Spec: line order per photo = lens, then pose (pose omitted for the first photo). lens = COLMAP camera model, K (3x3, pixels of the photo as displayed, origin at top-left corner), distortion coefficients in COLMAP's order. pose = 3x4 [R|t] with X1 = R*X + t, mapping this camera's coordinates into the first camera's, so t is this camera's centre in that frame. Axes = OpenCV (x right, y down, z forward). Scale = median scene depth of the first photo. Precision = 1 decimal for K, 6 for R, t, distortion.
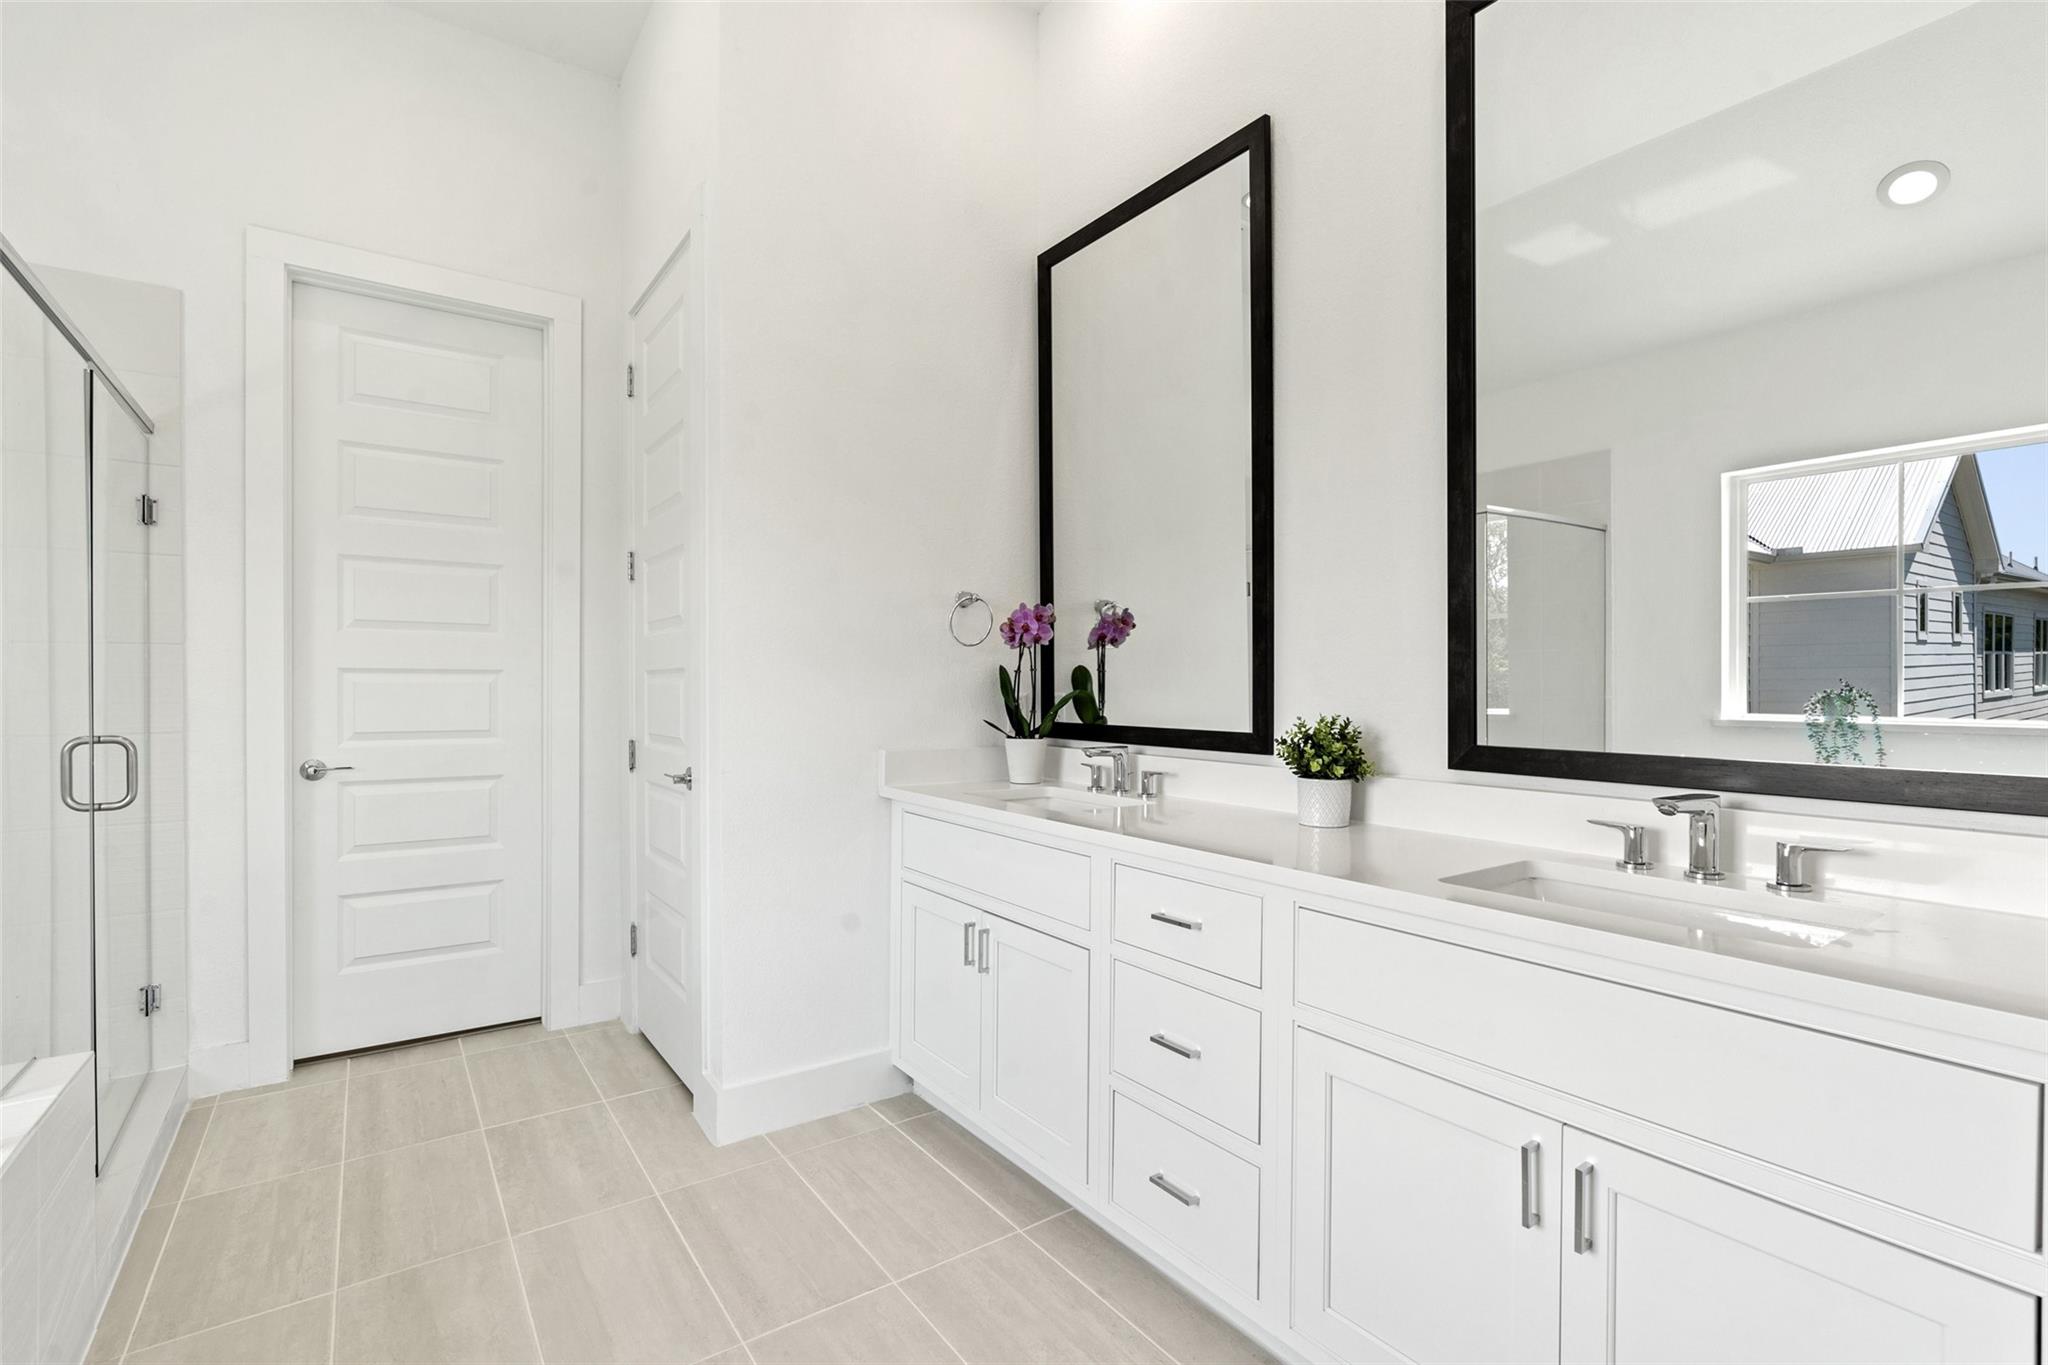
lens RADIAL K [[953.5, 0, 1035.5], [0, 953.5, 694.8], [0, 0, 1]] dist [-0.004023, 0.001016]
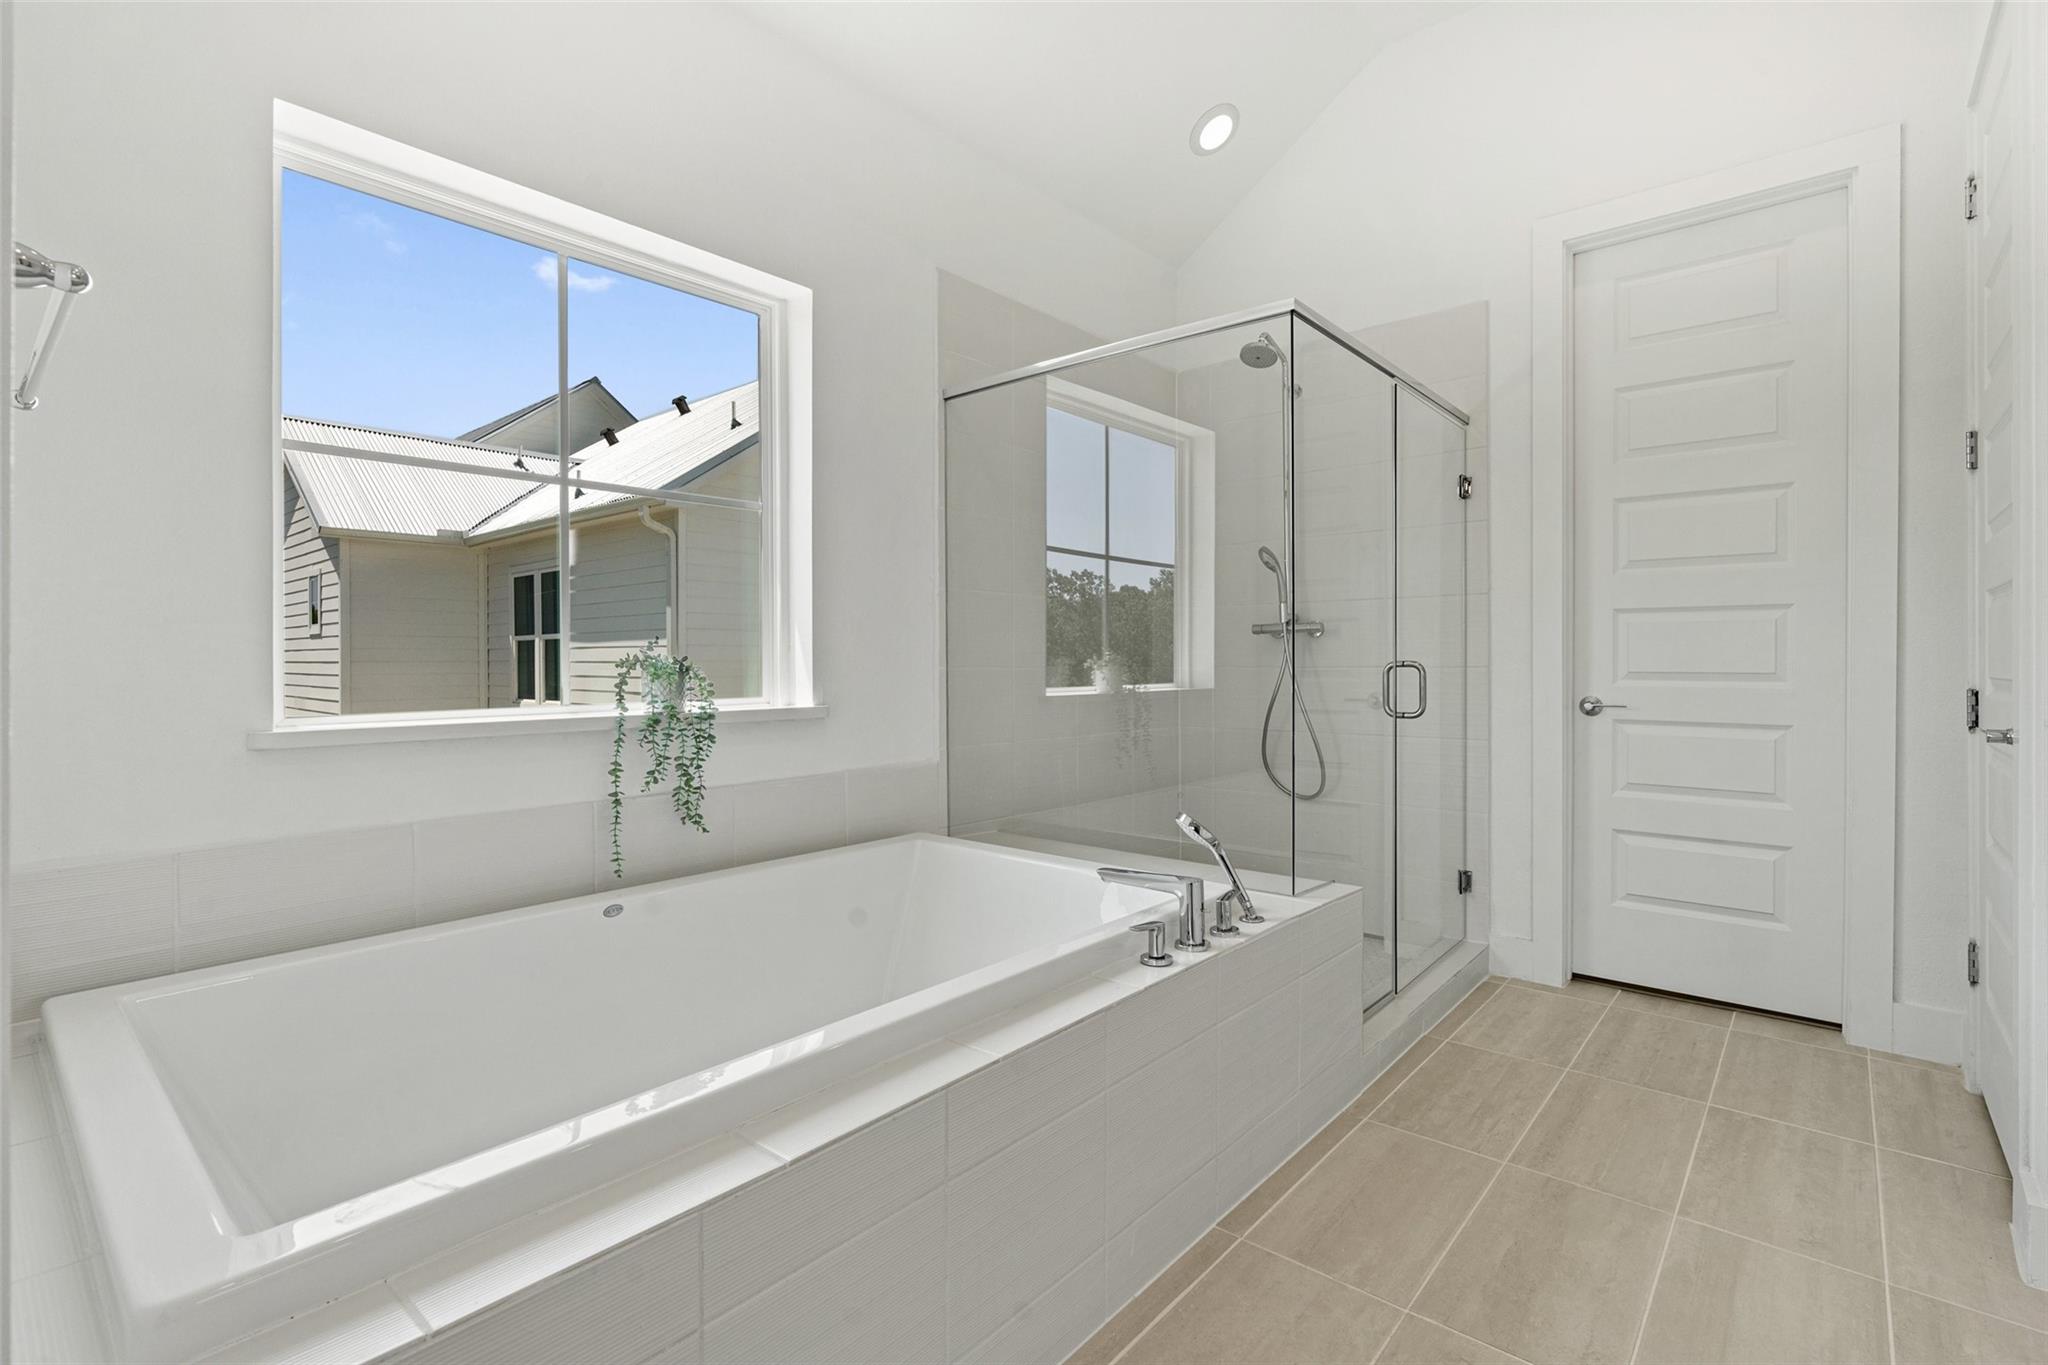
lens RADIAL K [[947.8, 0, 1012.3], [0, 947.8, 667.7], [0, 0, 1]] dist [0.000471, 0.000992]
pose [[0.229536, 0.005509, -0.973284, 0.132157], [-0.010497, 0.999940, 0.003185, 0.042054], [0.973243, 0.009486, 0.229580, 0.133550]]
